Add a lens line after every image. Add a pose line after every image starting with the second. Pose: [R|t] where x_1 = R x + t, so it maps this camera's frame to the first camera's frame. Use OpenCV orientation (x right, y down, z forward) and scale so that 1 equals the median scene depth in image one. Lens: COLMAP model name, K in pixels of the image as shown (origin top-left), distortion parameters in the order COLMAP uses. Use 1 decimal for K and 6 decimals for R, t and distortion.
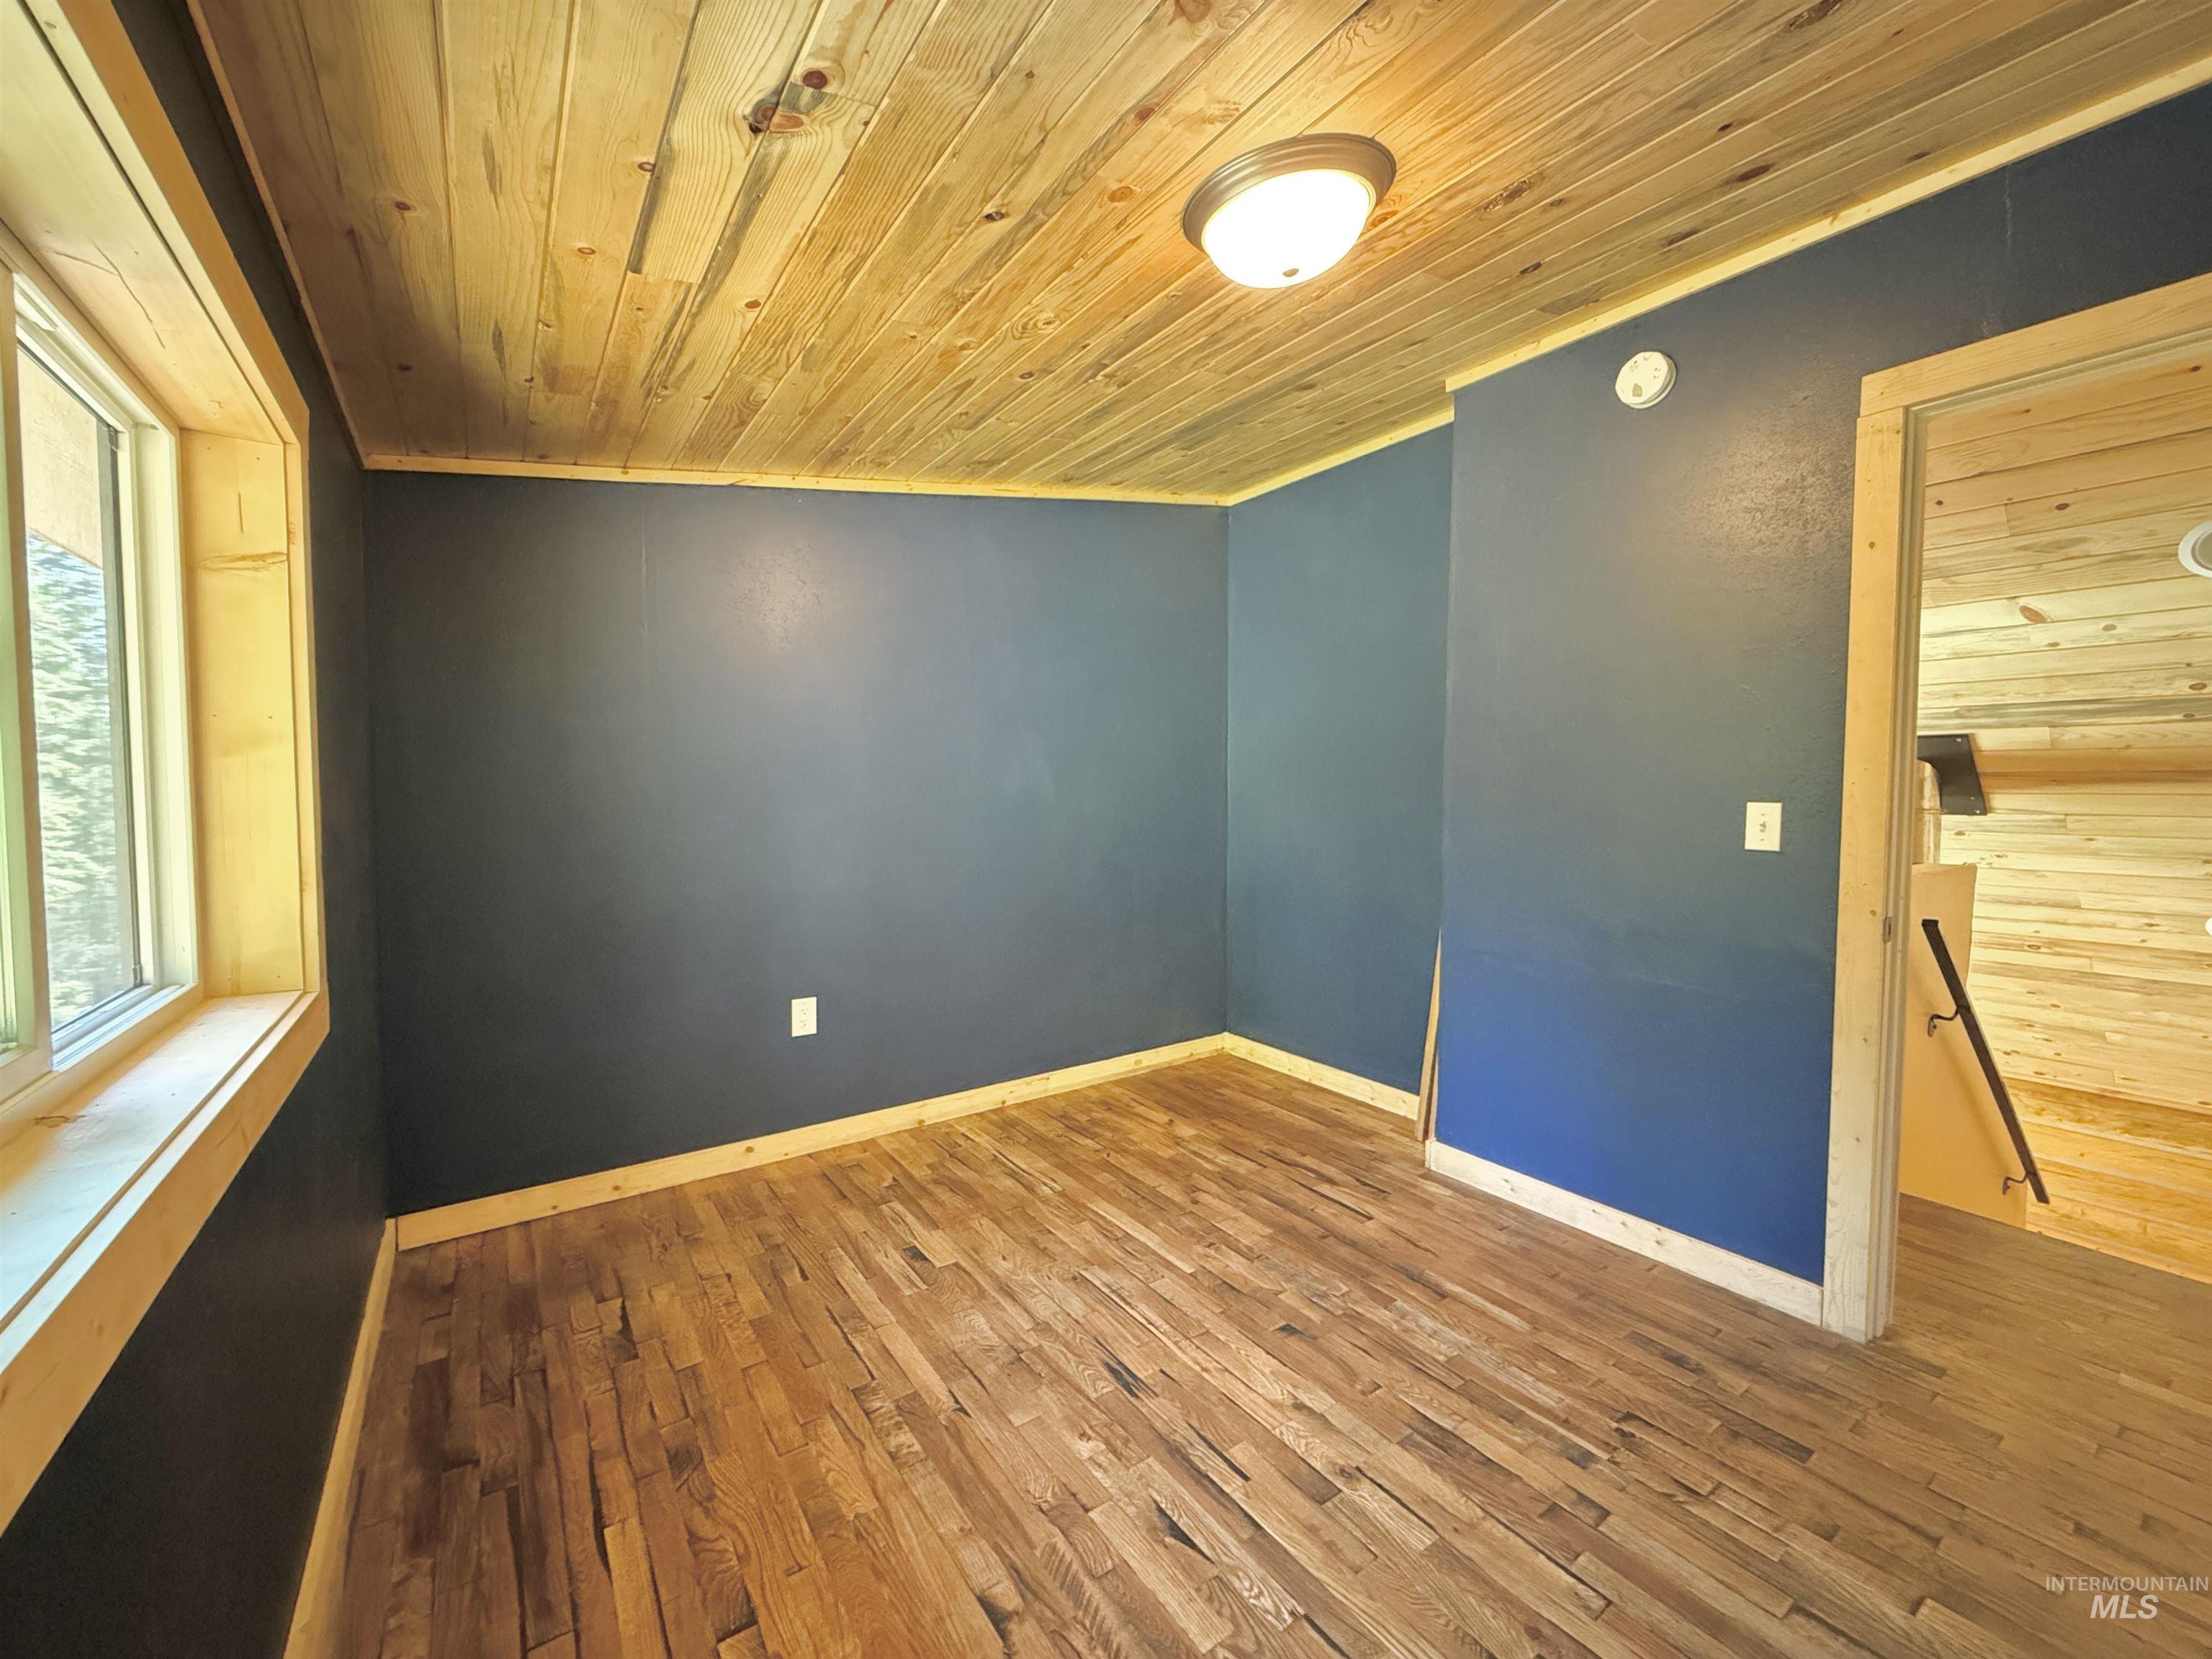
lens RADIAL K [[880.6, 0, 1100.4], [0, 880.6, 834.0], [0, 0, 1]] dist [-0.000329, 0.000252]
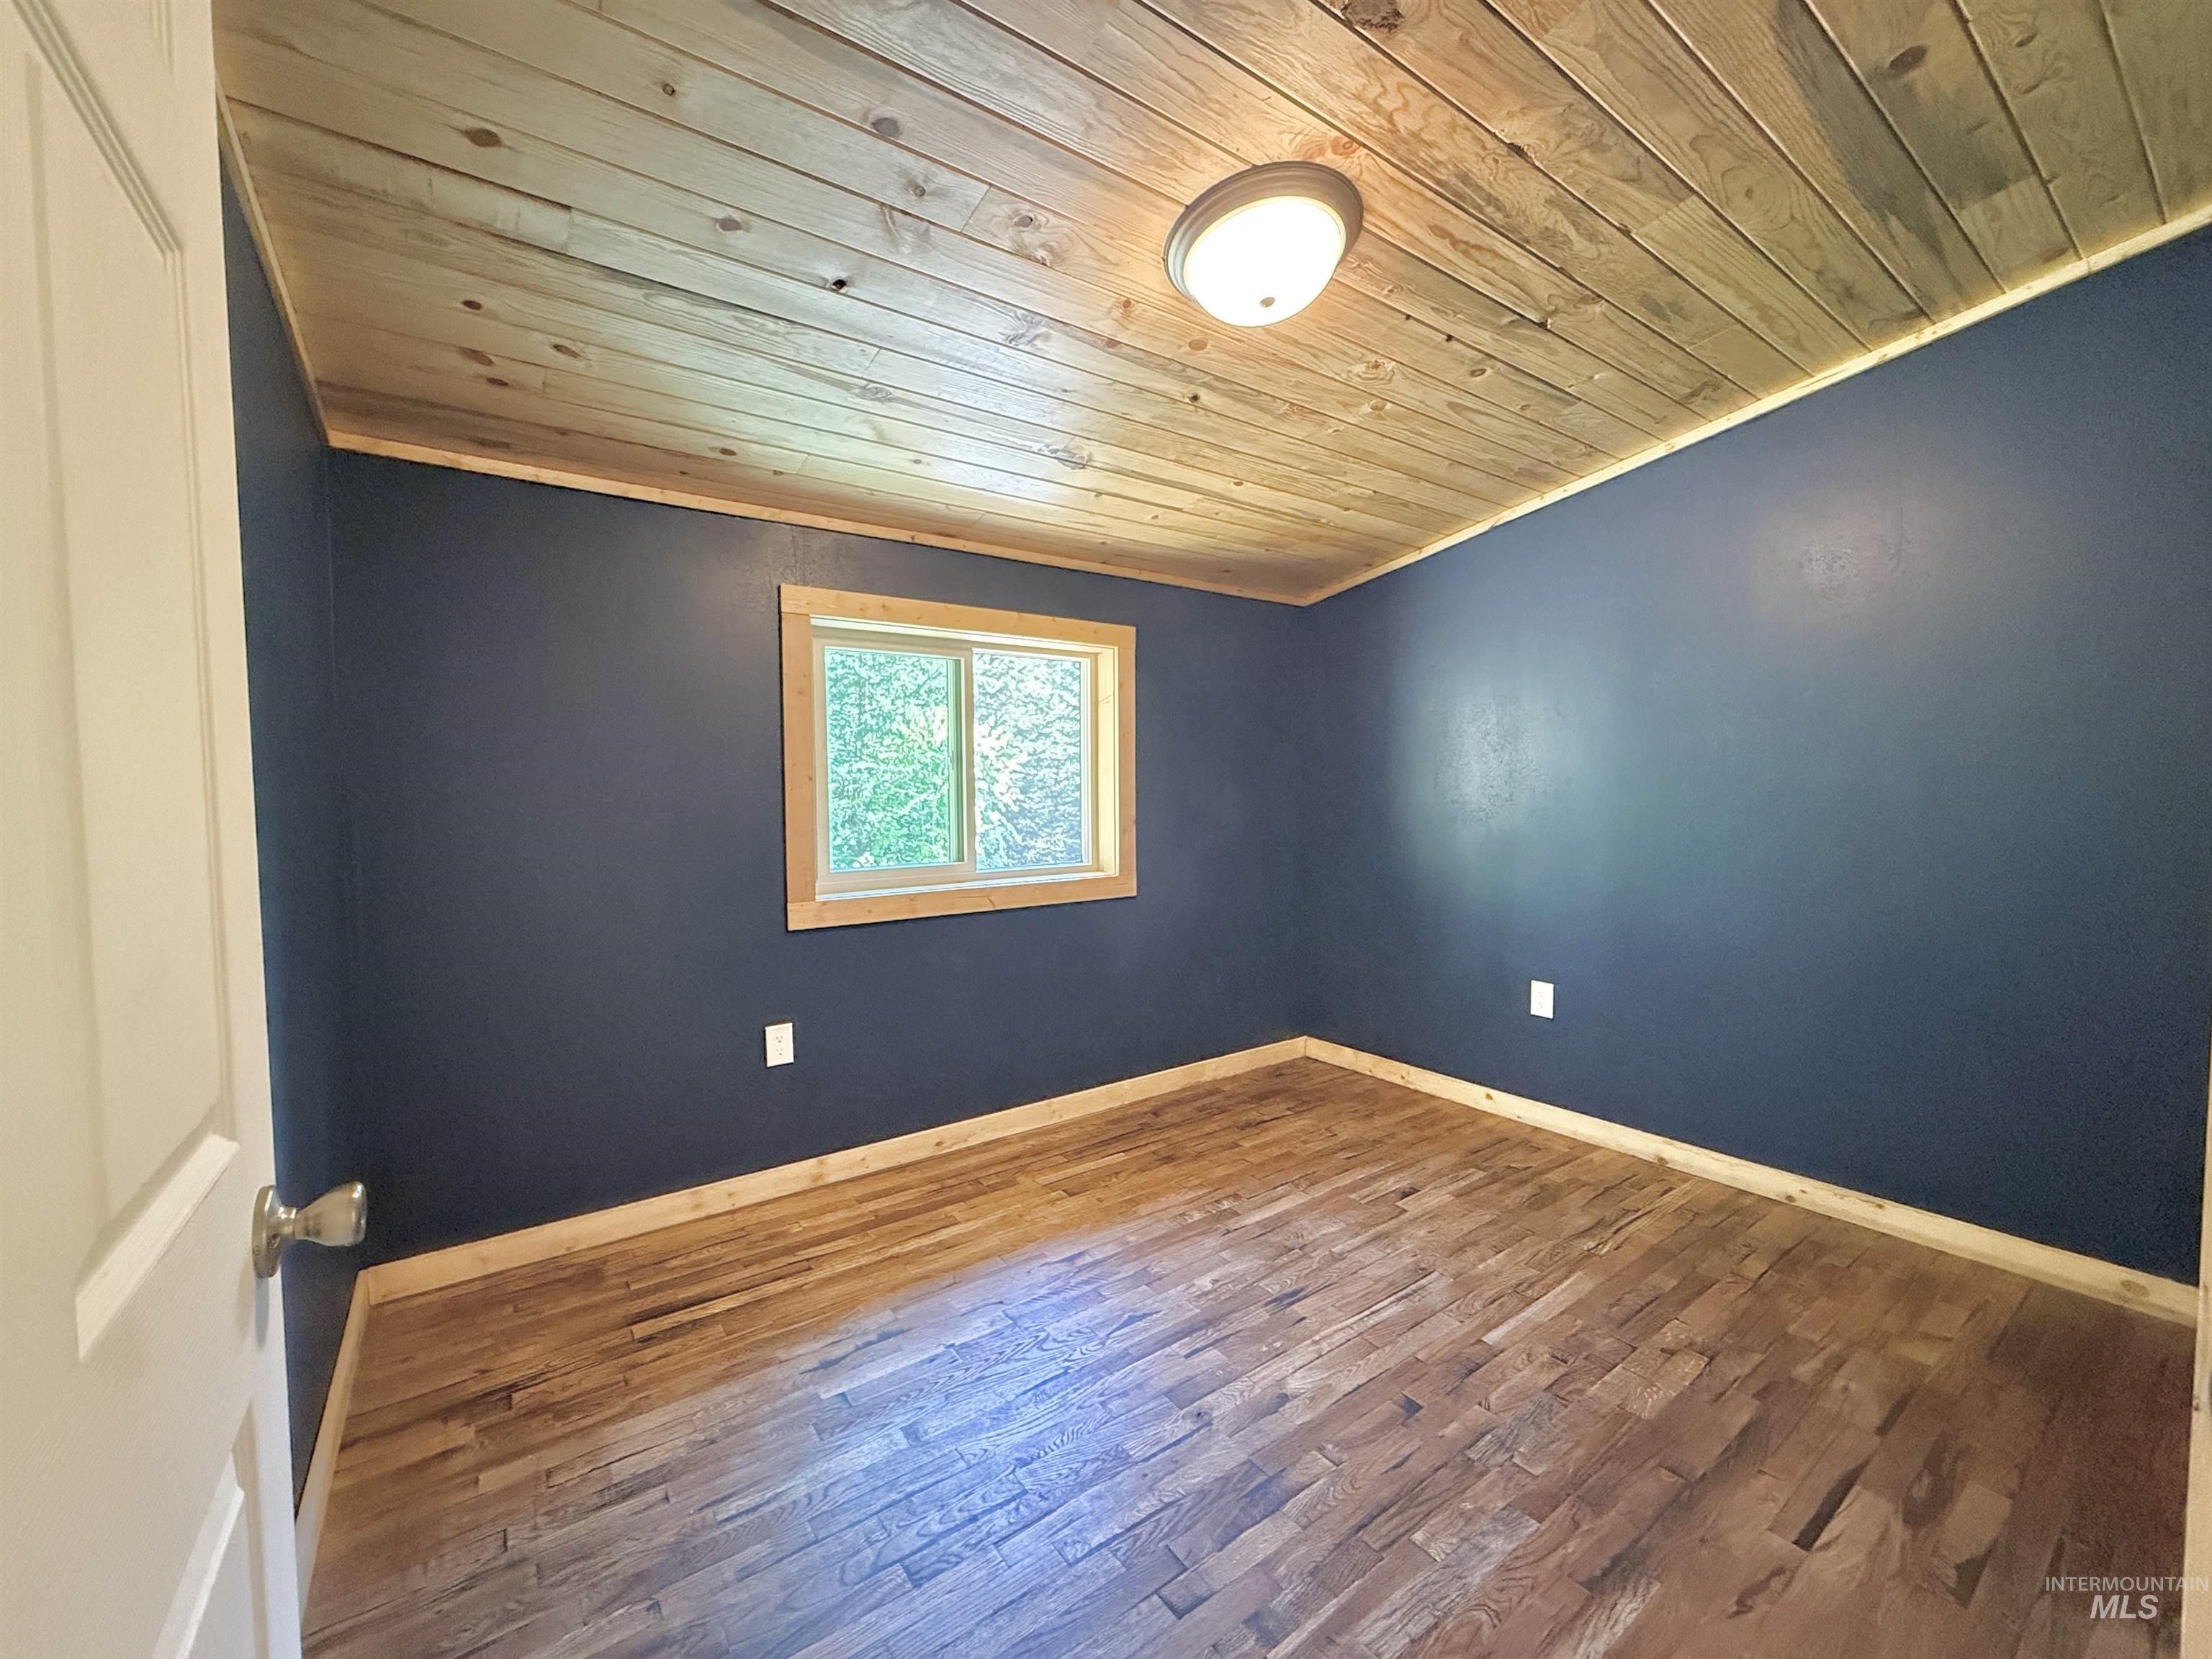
lens RADIAL K [[880.6, 0, 1101.4], [0, 880.6, 835.0], [0, 0, 1]] dist [-0.000329, 0.000252]
pose [[0.011615, 0.054509, -0.998446, 0.911332], [-0.040130, 0.997734, 0.054003, -0.035066], [0.999127, 0.039441, 0.013776, 0.566728]]
